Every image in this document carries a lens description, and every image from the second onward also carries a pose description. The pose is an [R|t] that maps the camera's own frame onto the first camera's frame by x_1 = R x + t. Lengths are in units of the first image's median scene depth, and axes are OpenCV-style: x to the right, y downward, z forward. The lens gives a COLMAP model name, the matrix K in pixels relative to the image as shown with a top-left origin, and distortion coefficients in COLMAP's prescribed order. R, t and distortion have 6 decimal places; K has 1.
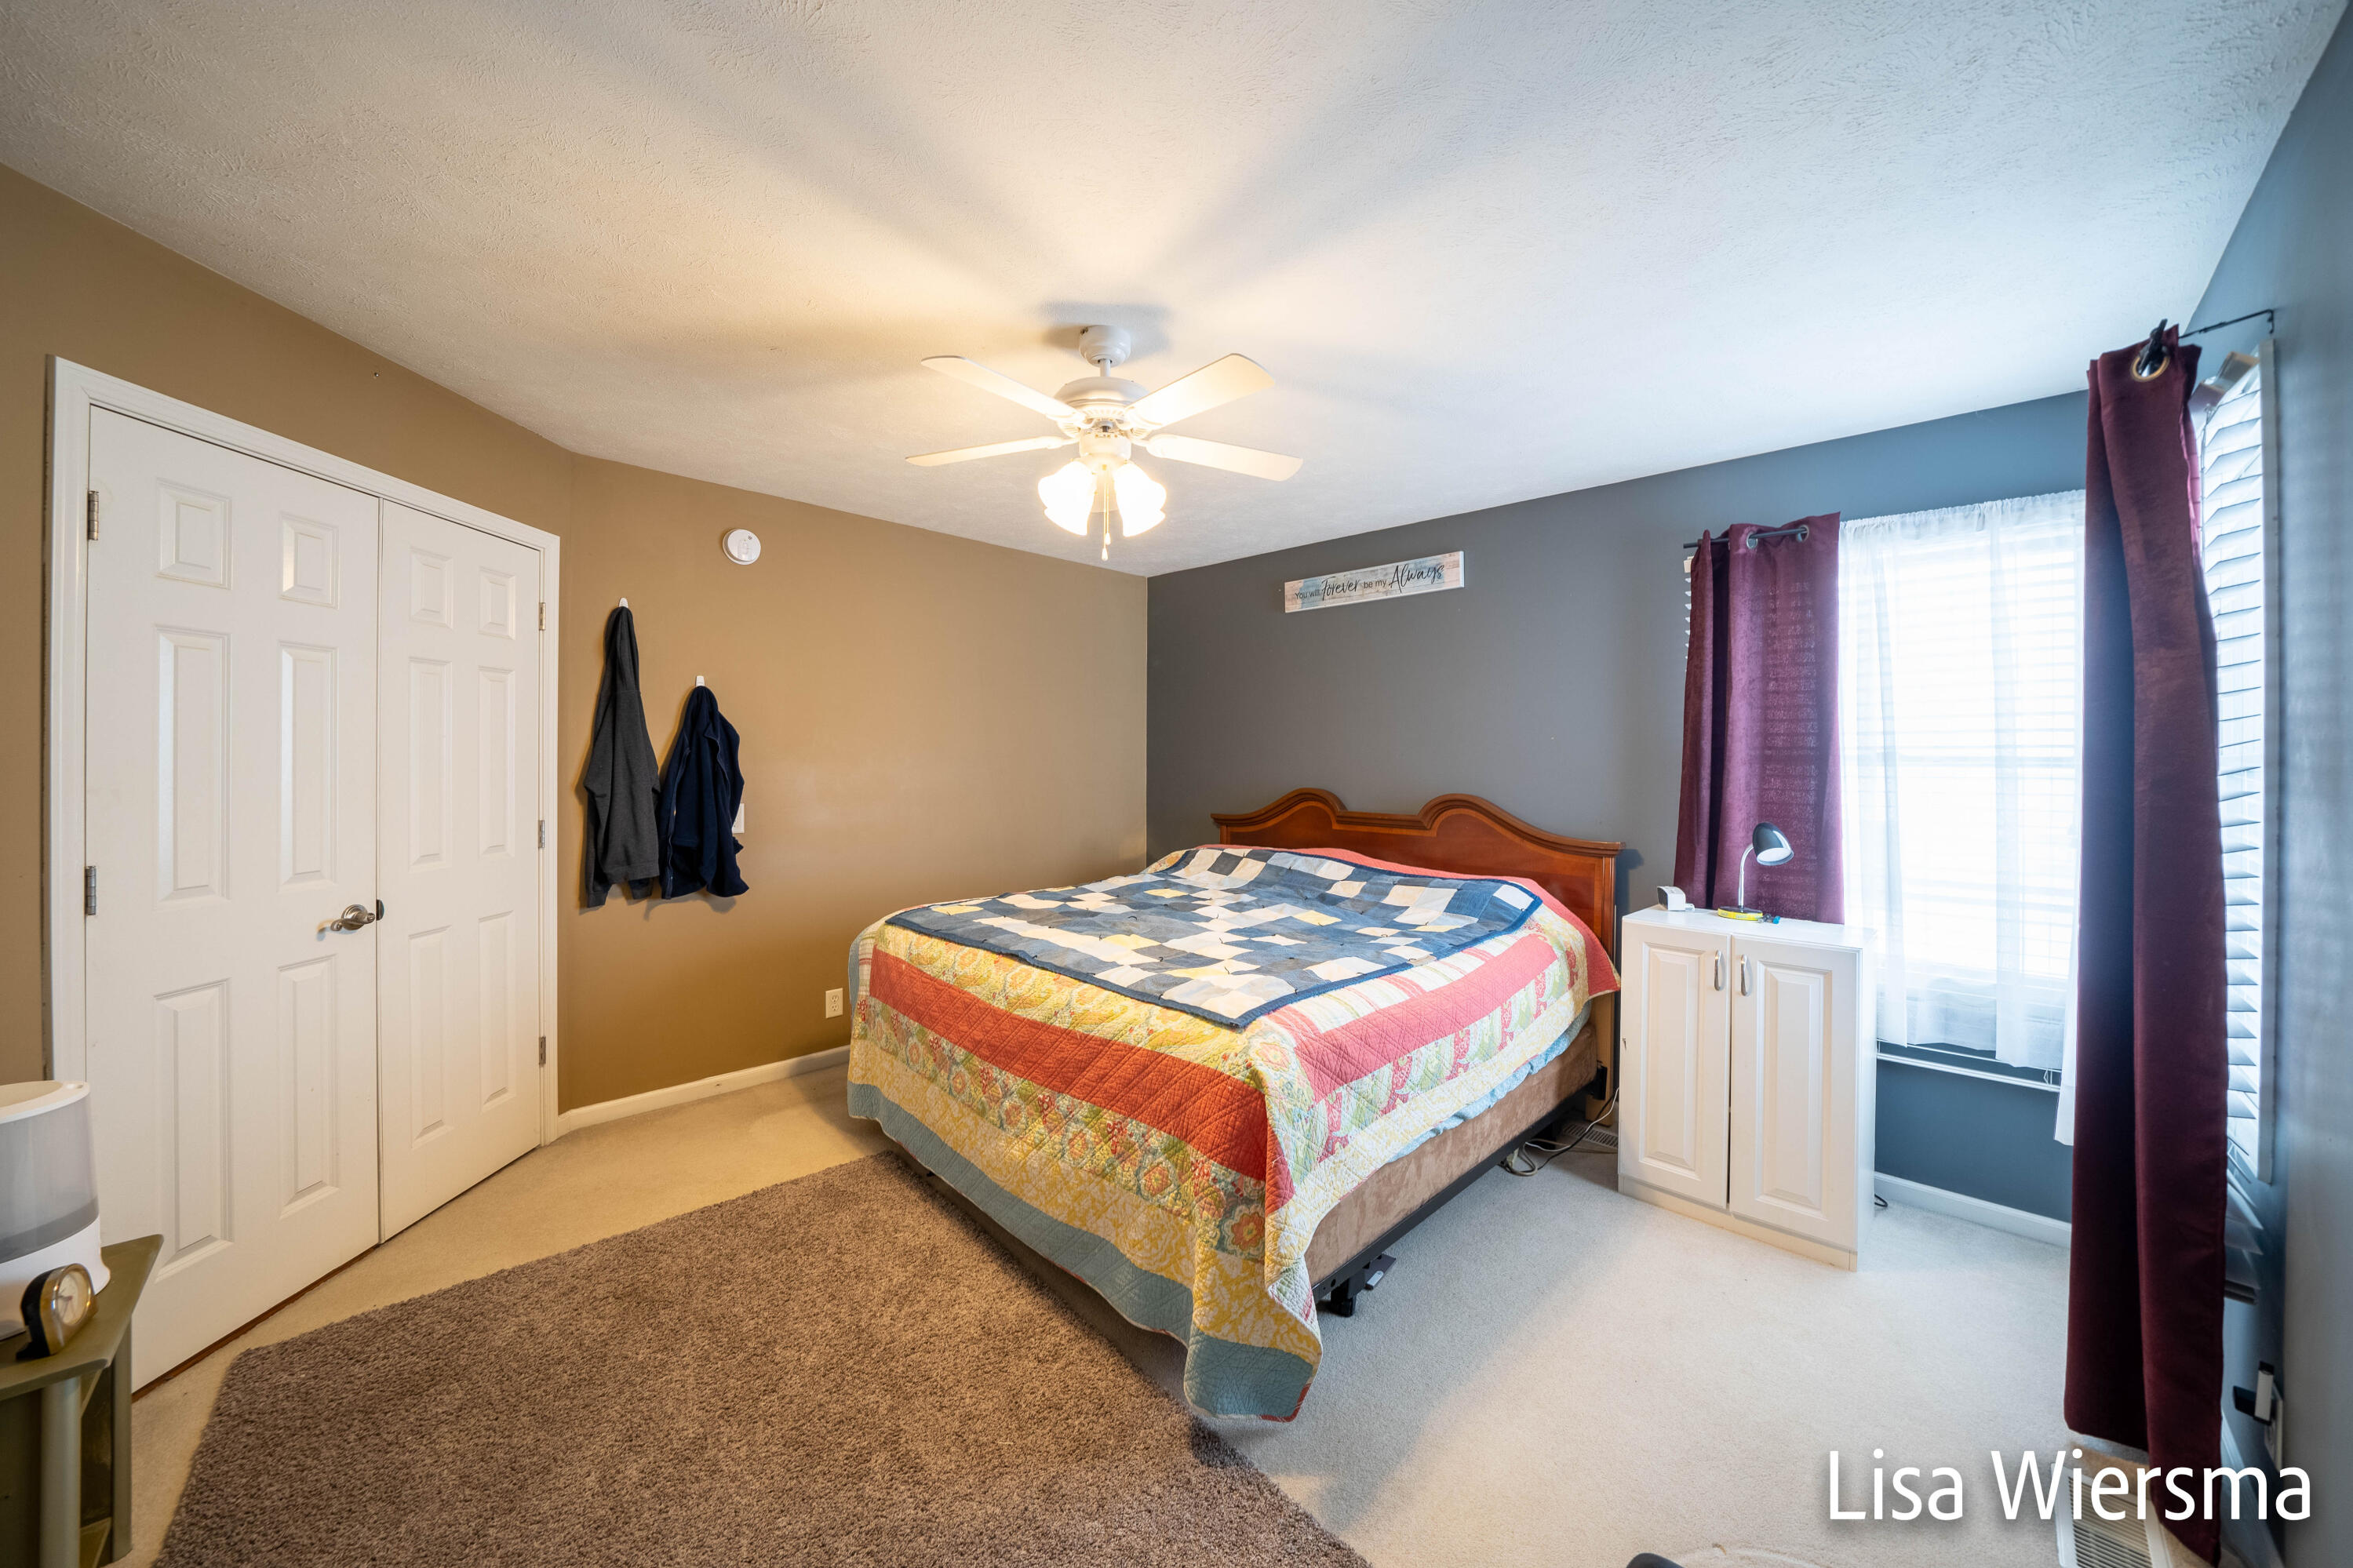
lens RADIAL K [[825.6, 0, 1171.6], [0, 825.6, 766.2], [0, 0, 1]] dist [-0.010948, 0.000338]
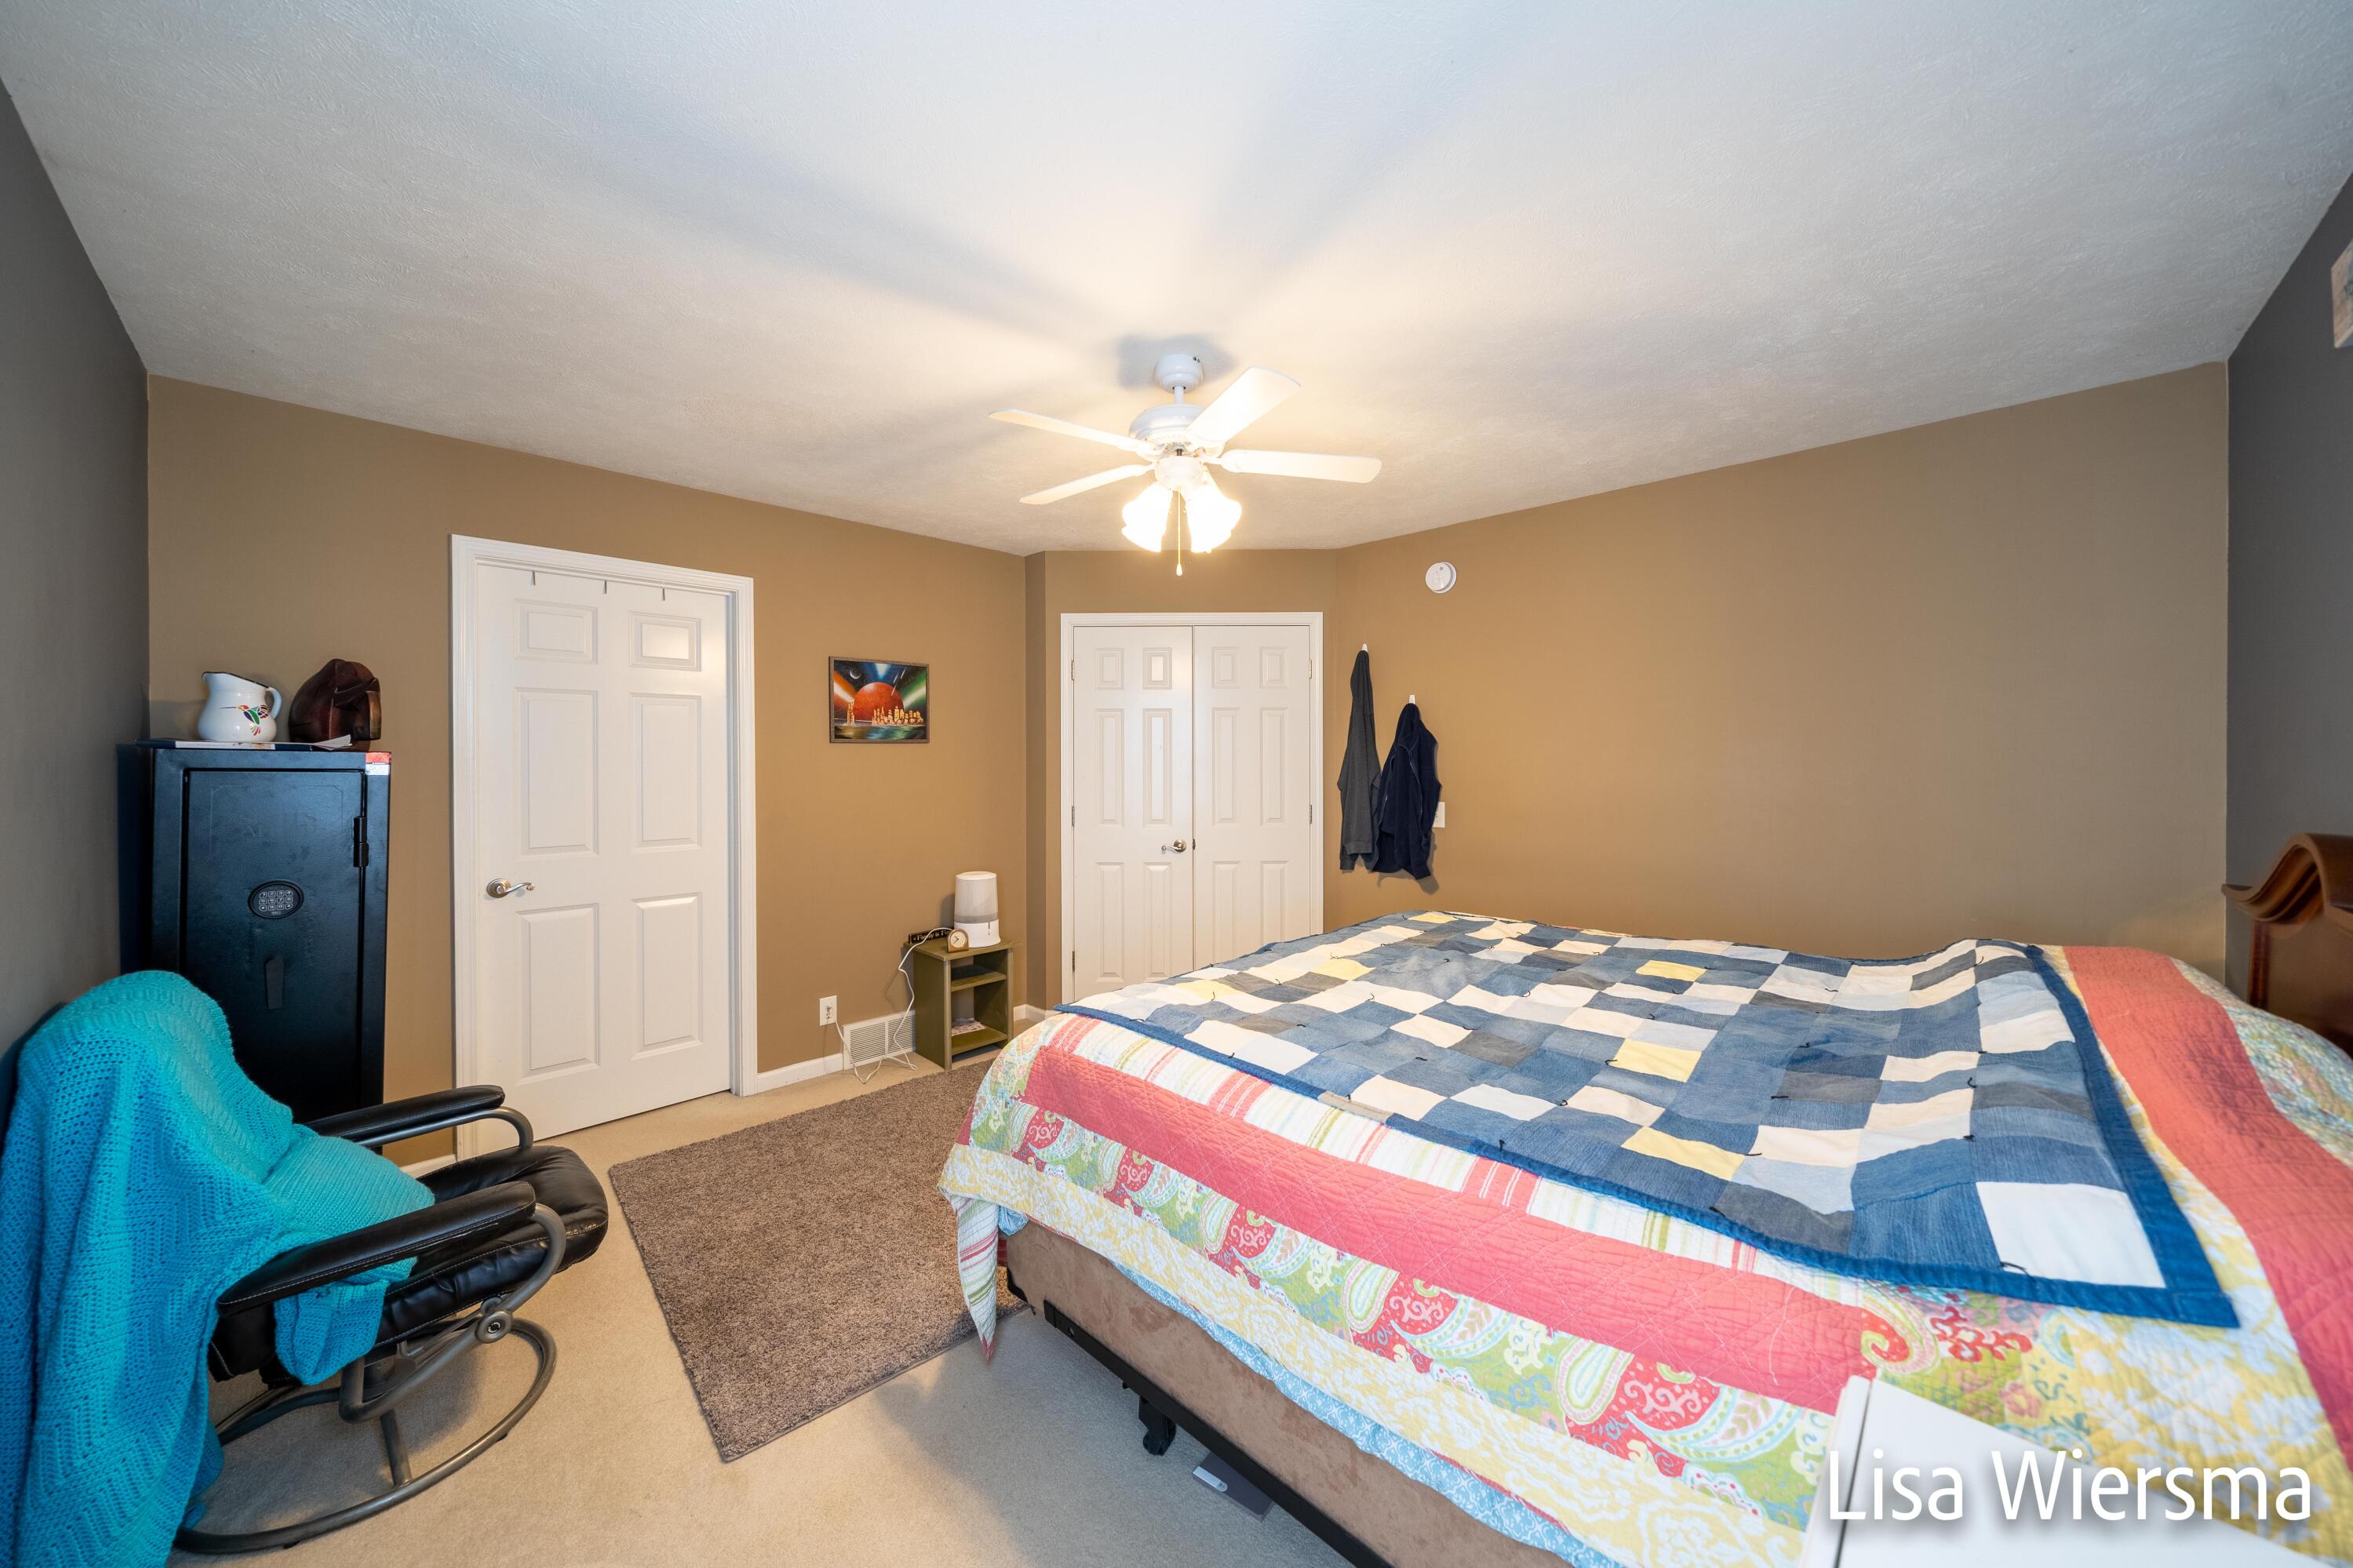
lens RADIAL K [[825.6, 0, 1169.0], [0, 825.6, 772.9], [0, 0, 1]] dist [-0.010948, 0.000338]
pose [[-0.002929, 0.002370, -0.999993, 0.773795], [-0.003673, 0.999990, 0.002381, 0.004811], [0.999989, 0.003679, -0.002920, 0.776286]]
